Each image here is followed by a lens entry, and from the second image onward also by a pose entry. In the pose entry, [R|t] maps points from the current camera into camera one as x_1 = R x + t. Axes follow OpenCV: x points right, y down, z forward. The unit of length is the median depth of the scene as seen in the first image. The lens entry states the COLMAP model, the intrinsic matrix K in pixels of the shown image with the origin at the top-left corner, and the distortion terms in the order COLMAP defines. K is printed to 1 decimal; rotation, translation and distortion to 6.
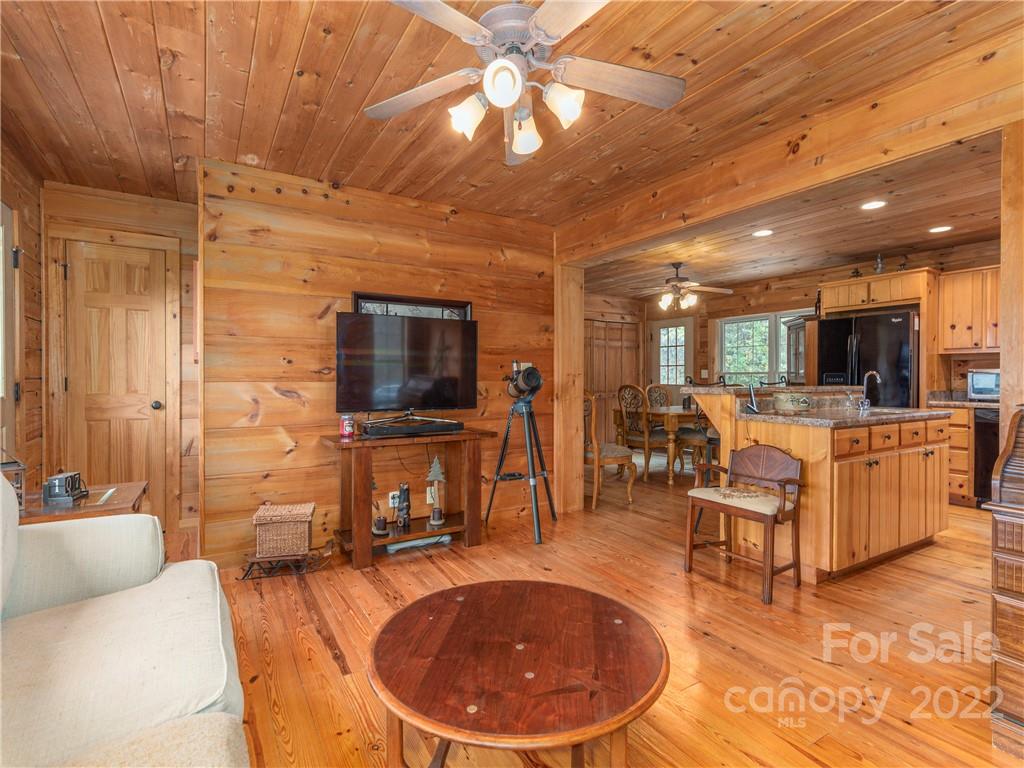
lens RADIAL K [[497.5, 0, 515.1], [0, 497.5, 380.1], [0, 0, 1]] dist [0.005574, -0.000400]
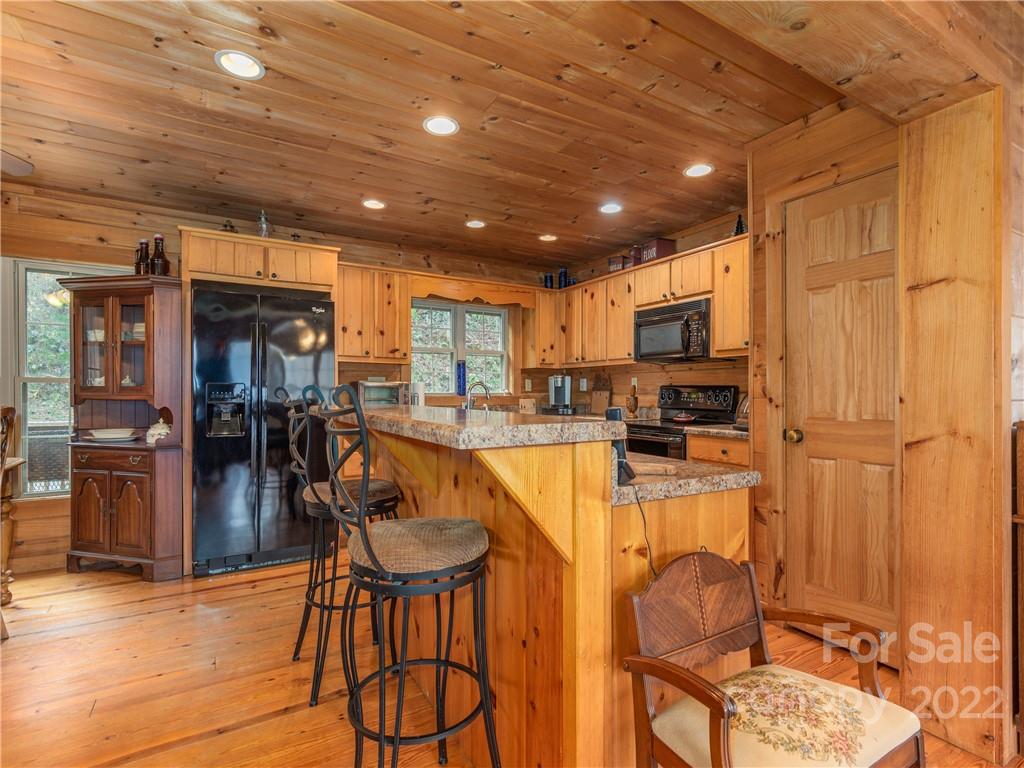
lens RADIAL K [[497.5, 0, 506.9], [0, 497.5, 393.7], [0, 0, 1]] dist [0.005574, -0.000400]
pose [[0.015694, -0.004139, 0.999868, 0.052079], [0.001880, 0.999990, 0.004110, -0.002811], [-0.999875, 0.001816, 0.015702, 0.677646]]
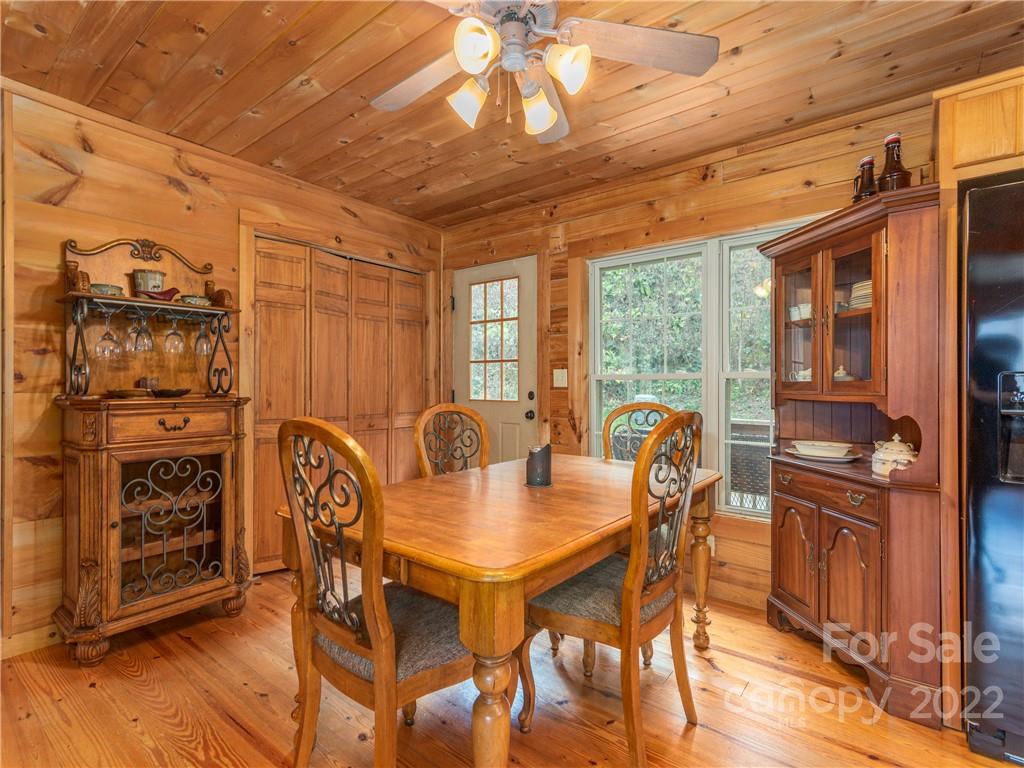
lens RADIAL K [[497.5, 0, 516.1], [0, 497.5, 386.6], [0, 0, 1]] dist [0.005574, -0.000400]
pose [[0.938983, 0.001796, 0.343960, 0.274162], [-0.000623, 0.999994, -0.003520, -0.004621], [-0.343964, 0.003091, 0.938978, 0.868437]]
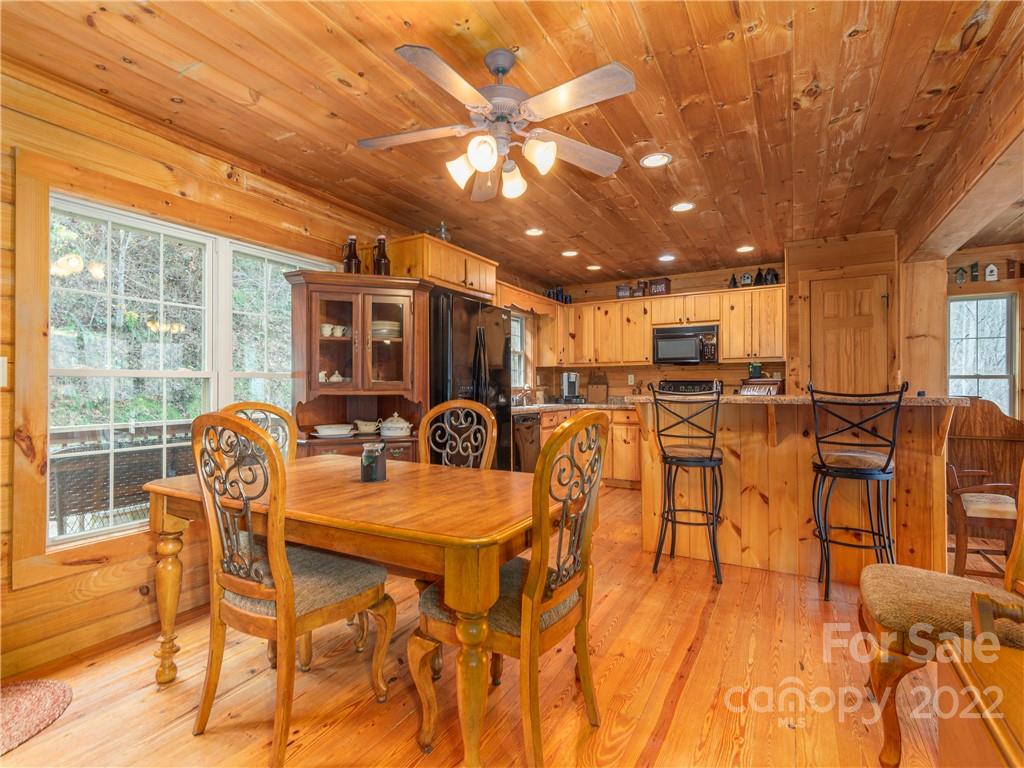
lens RADIAL K [[497.5, 0, 503.2], [0, 497.5, 386.2], [0, 0, 1]] dist [0.005574, -0.000400]
pose [[-0.478428, 0.000337, 0.878127, 0.025631], [0.006371, 0.999975, 0.003088, -0.005601], [-0.878104, 0.007072, -0.478418, 1.322634]]
